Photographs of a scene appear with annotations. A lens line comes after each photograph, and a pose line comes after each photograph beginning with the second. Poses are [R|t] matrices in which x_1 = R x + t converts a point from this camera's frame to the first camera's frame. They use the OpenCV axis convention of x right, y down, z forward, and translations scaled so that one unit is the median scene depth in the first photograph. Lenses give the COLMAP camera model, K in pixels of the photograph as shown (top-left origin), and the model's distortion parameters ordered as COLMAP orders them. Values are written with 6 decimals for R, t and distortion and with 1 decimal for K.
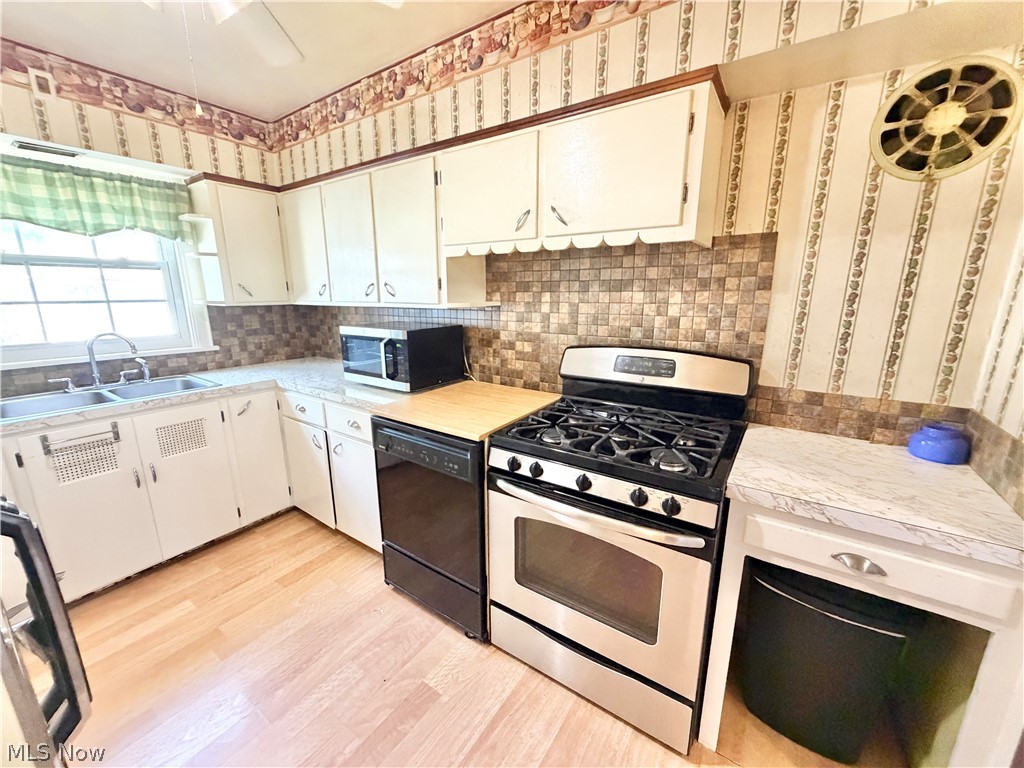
lens RADIAL K [[407.7, 0, 508.0], [0, 407.7, 385.2], [0, 0, 1]] dist [0.000459, -0.000487]
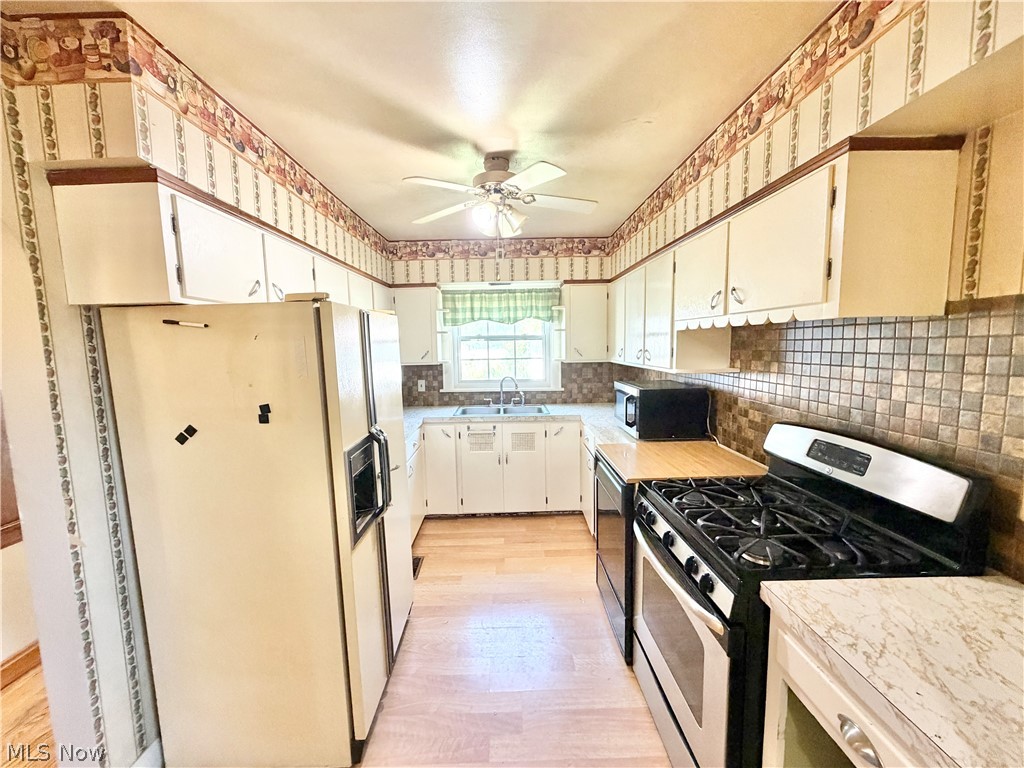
lens RADIAL K [[407.7, 0, 508.0], [0, 407.7, 385.2], [0, 0, 1]] dist [0.000459, -0.000487]
pose [[0.575427, 0.076042, -0.814310, 0.506718], [-0.165024, 0.985984, -0.024539, -0.047696], [0.801031, 0.148501, 0.579911, -0.041822]]
